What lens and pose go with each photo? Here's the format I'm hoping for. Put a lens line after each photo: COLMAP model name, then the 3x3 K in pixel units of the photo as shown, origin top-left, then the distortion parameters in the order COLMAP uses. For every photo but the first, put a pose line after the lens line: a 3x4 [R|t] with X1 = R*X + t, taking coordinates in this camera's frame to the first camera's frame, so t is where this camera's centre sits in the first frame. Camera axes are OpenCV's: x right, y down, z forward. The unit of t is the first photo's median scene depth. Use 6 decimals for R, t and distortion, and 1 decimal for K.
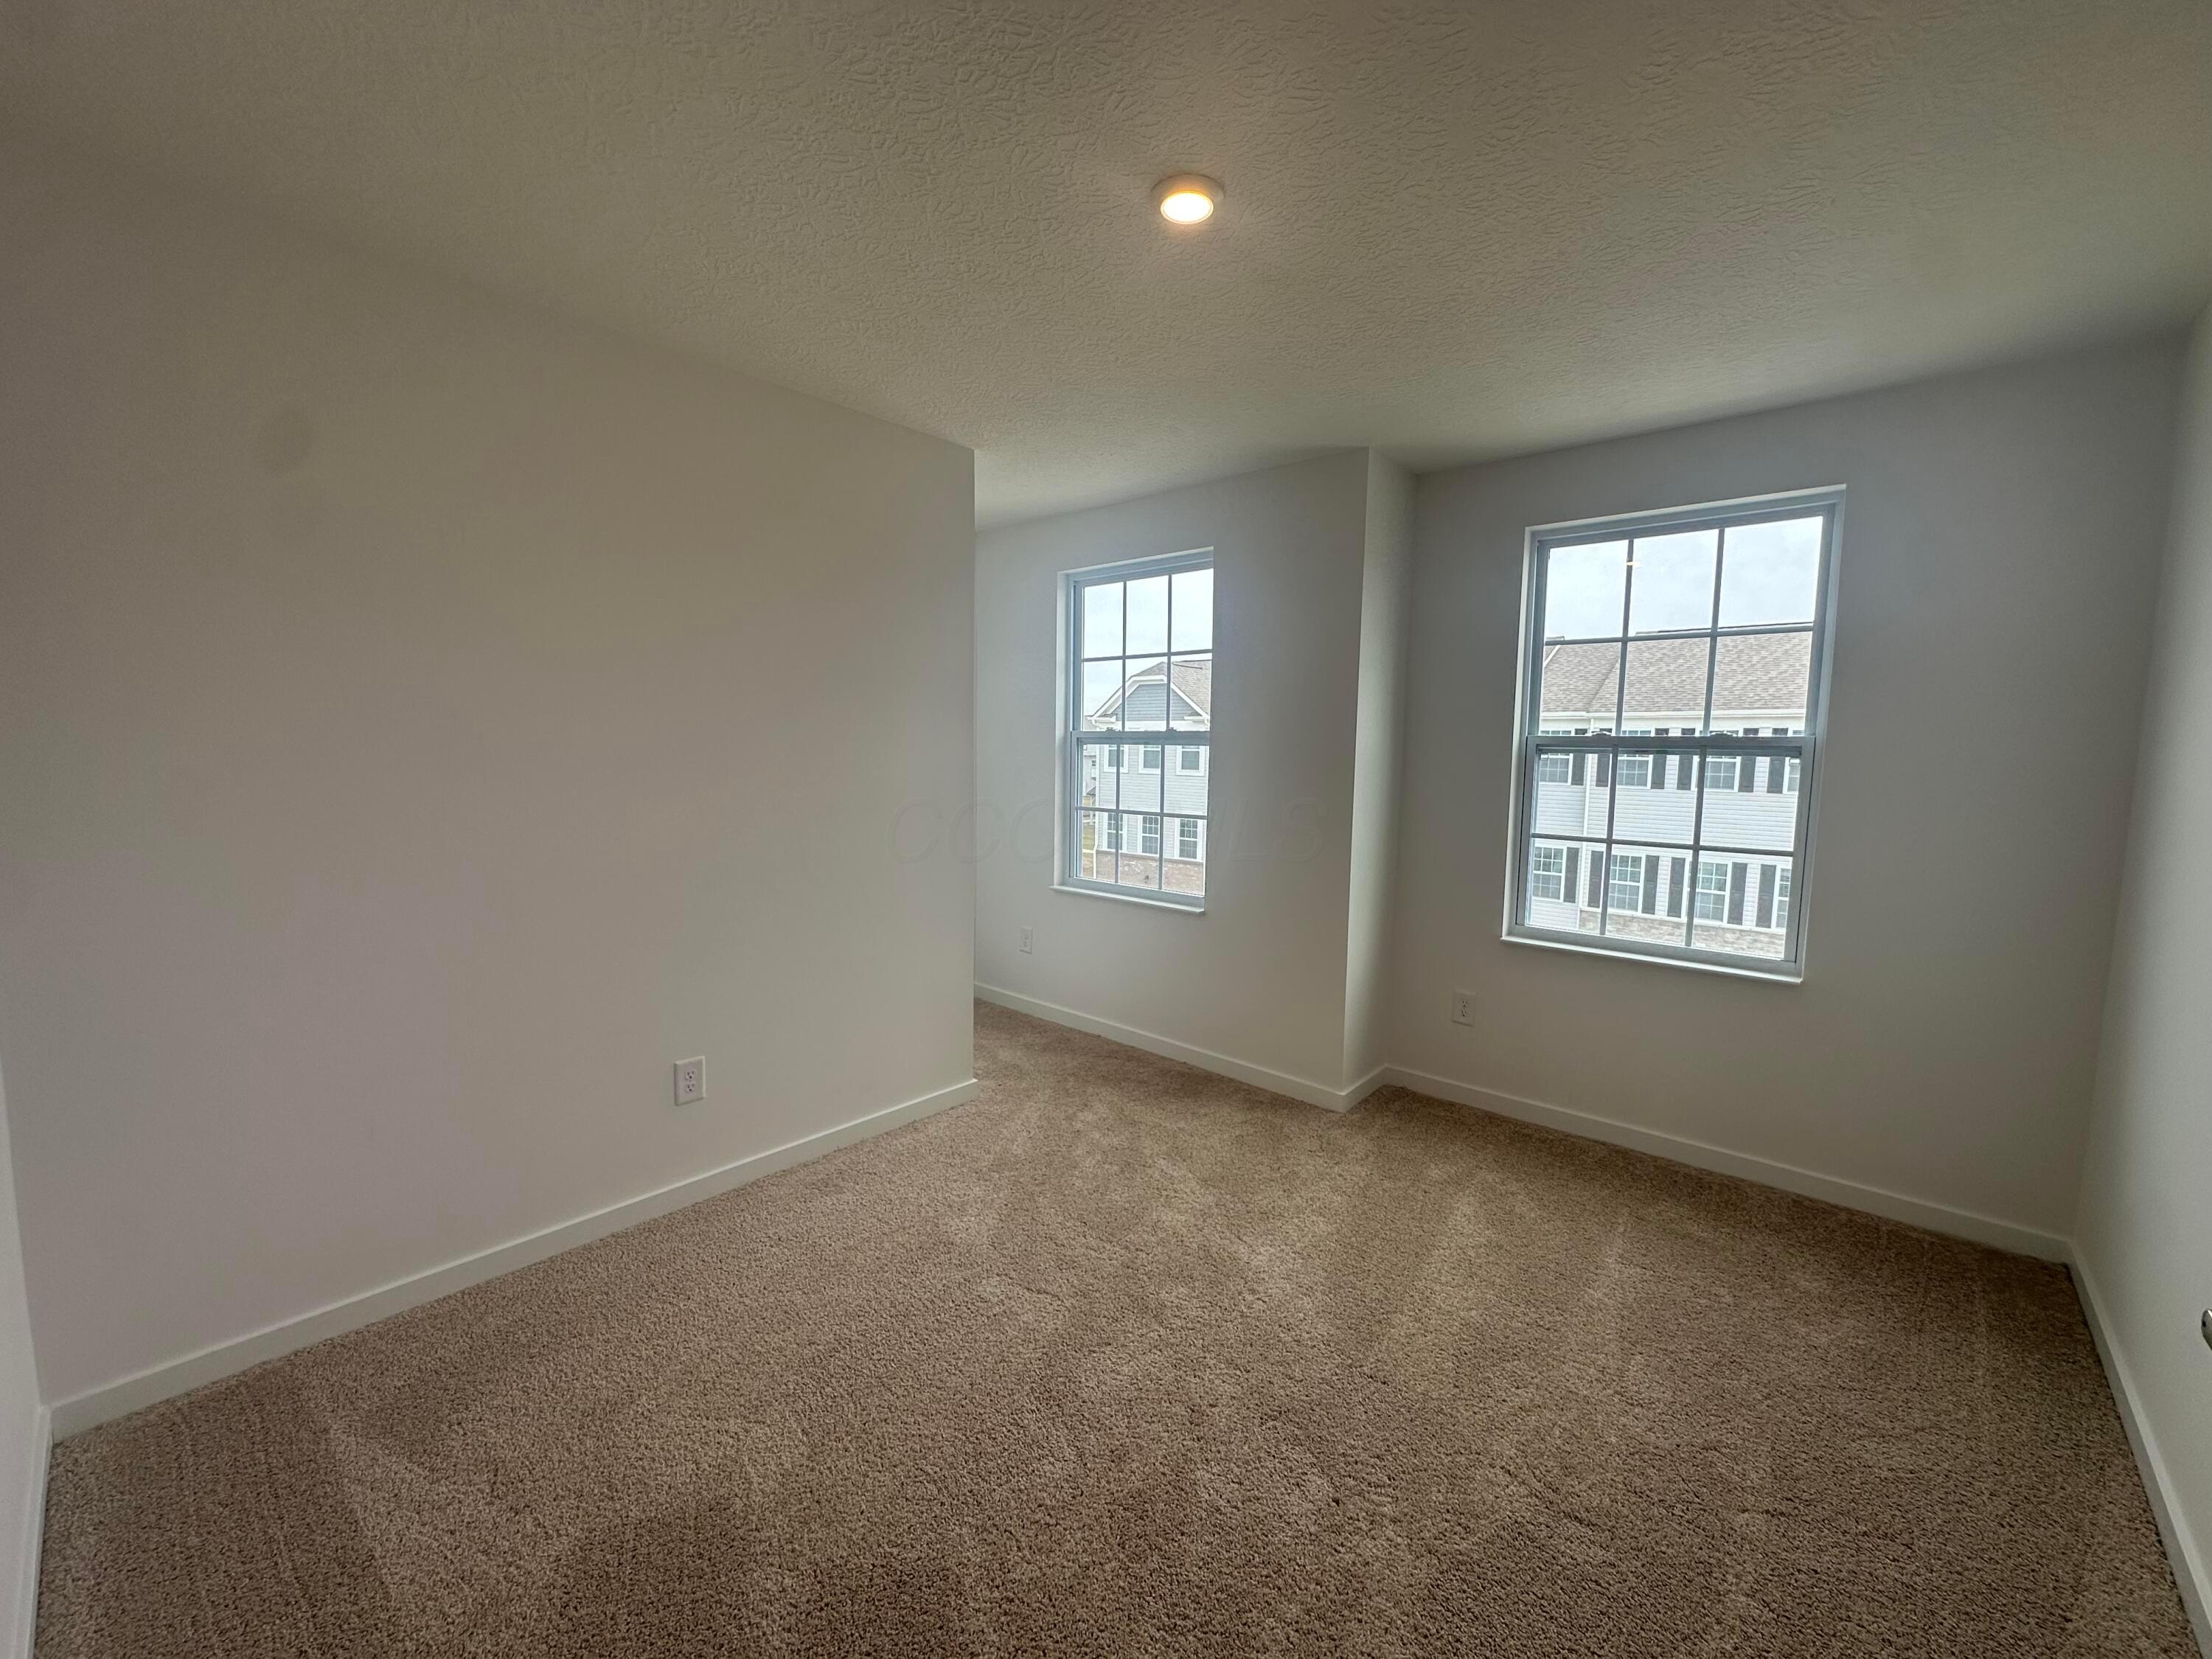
lens RADIAL K [[879.2, 0, 1117.8], [0, 879.2, 828.6], [0, 0, 1]] dist [-0.000994, -0.000151]
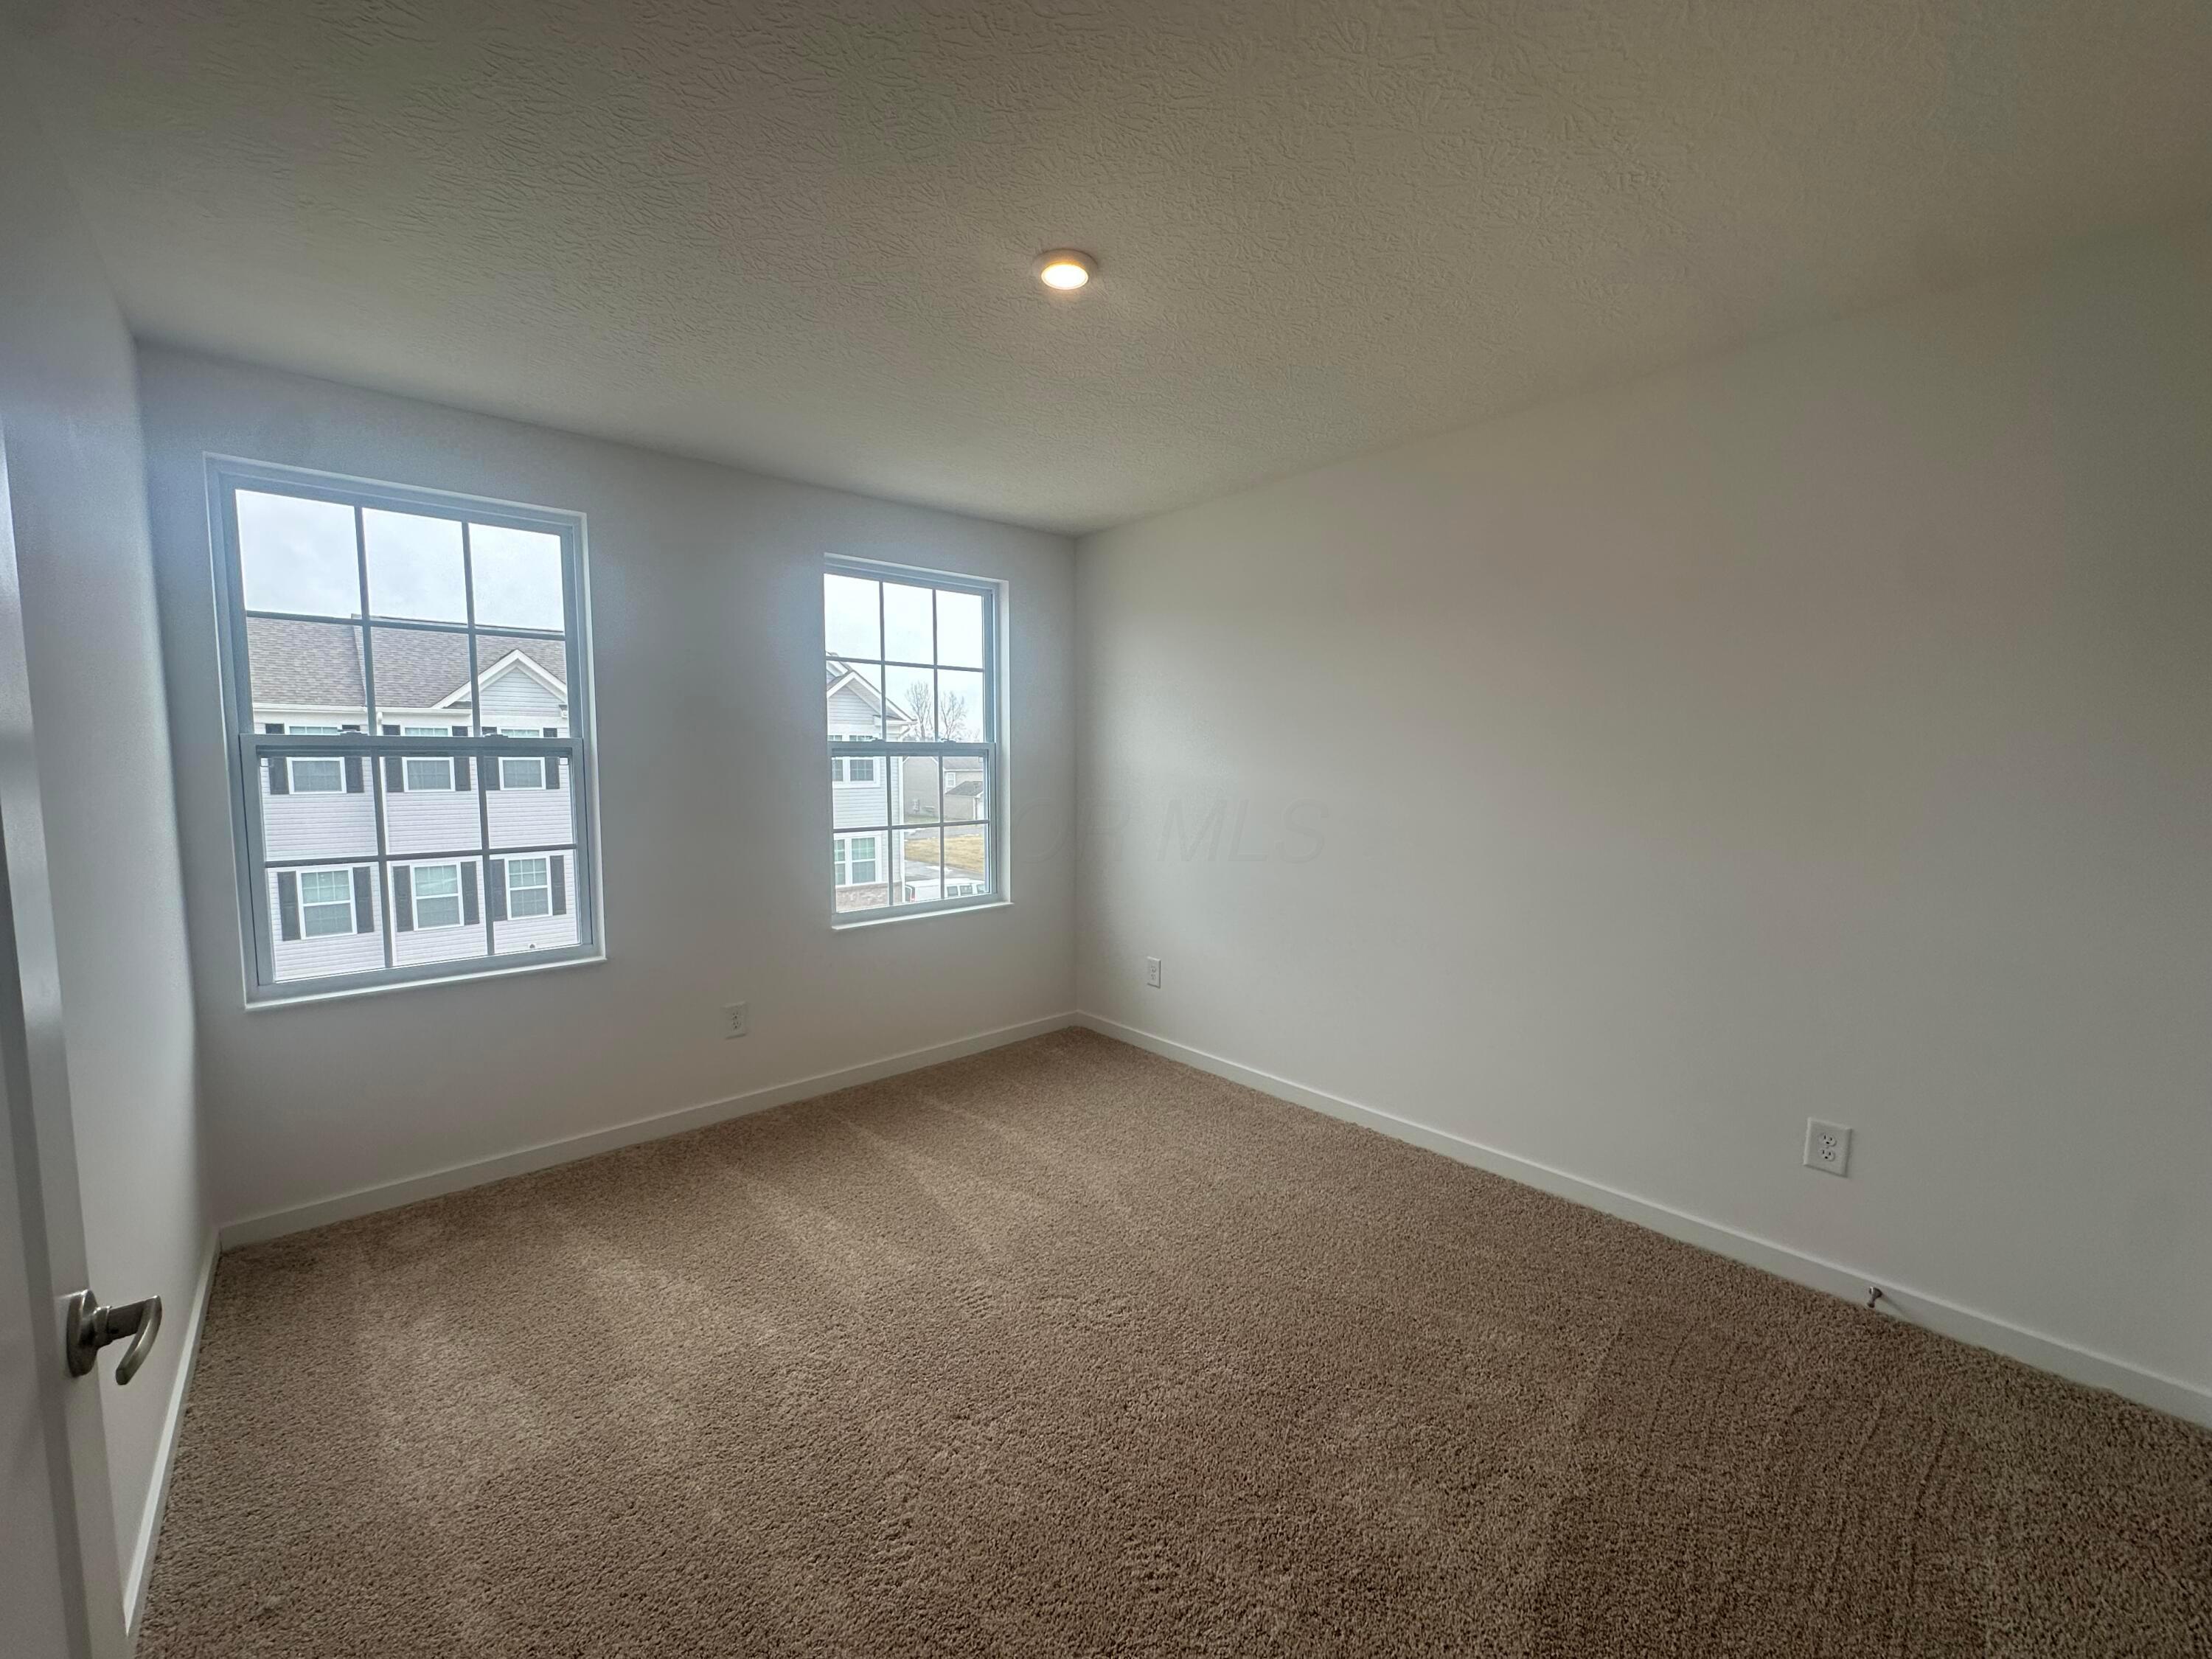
lens RADIAL K [[879.2, 0, 1117.8], [0, 879.2, 828.6], [0, 0, 1]] dist [-0.000994, -0.000151]
pose [[0.137013, -0.096337, 0.985874, -0.210670], [0.094105, 0.992024, 0.083860, -0.019631], [-0.986089, 0.081286, 0.144985, 0.178058]]
